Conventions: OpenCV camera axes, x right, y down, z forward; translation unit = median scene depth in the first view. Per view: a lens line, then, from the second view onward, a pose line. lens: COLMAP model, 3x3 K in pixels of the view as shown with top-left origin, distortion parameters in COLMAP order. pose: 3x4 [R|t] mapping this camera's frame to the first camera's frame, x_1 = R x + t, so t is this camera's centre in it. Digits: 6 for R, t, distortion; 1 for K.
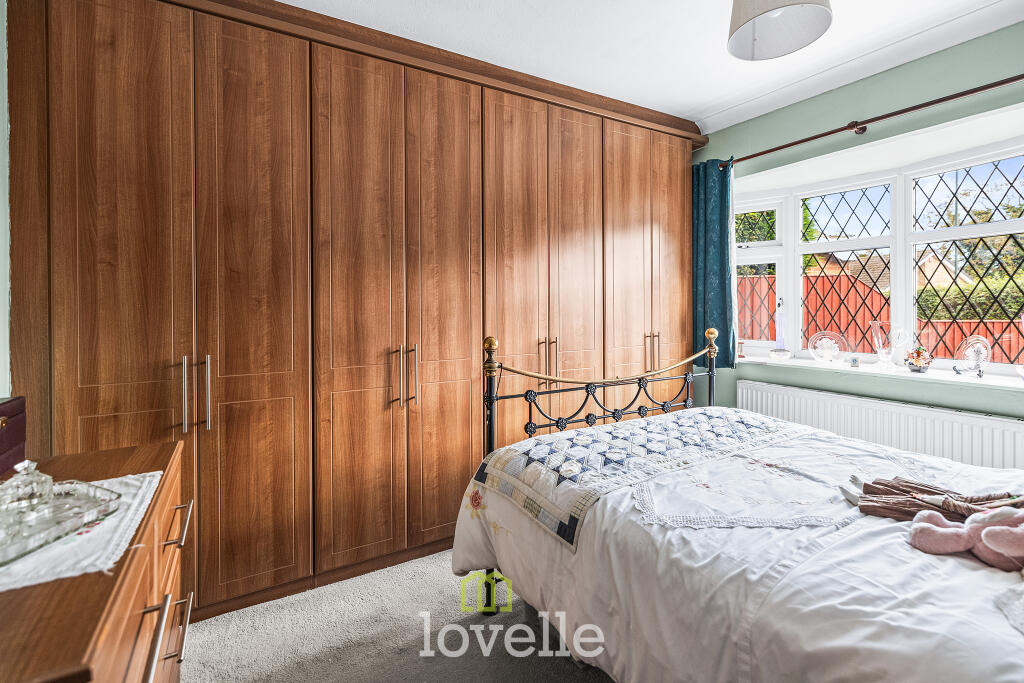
lens RADIAL K [[443.0, 0, 512.2], [0, 443.0, 326.0], [0, 0, 1]] dist [-0.000862, 0.000073]
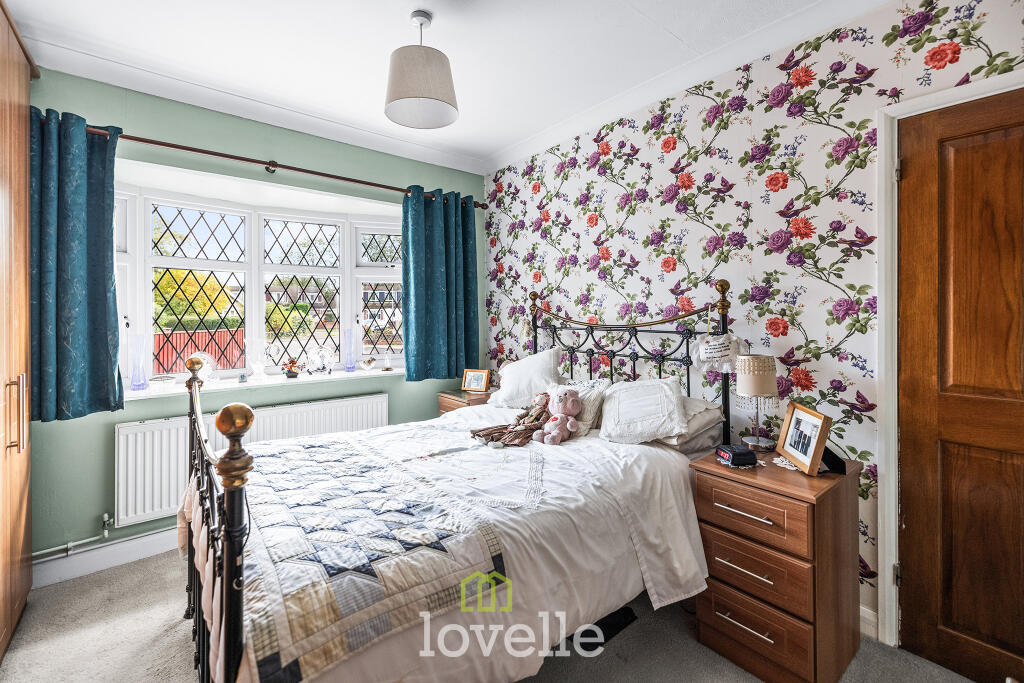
lens RADIAL K [[443.0, 0, 512.2], [0, 443.0, 326.0], [0, 0, 1]] dist [-0.000862, 0.000073]
pose [[-0.132957, -0.010826, 0.991063, -0.620594], [0.044724, 0.998856, 0.016911, -0.054692], [-0.990112, 0.046573, -0.132321, 0.840487]]
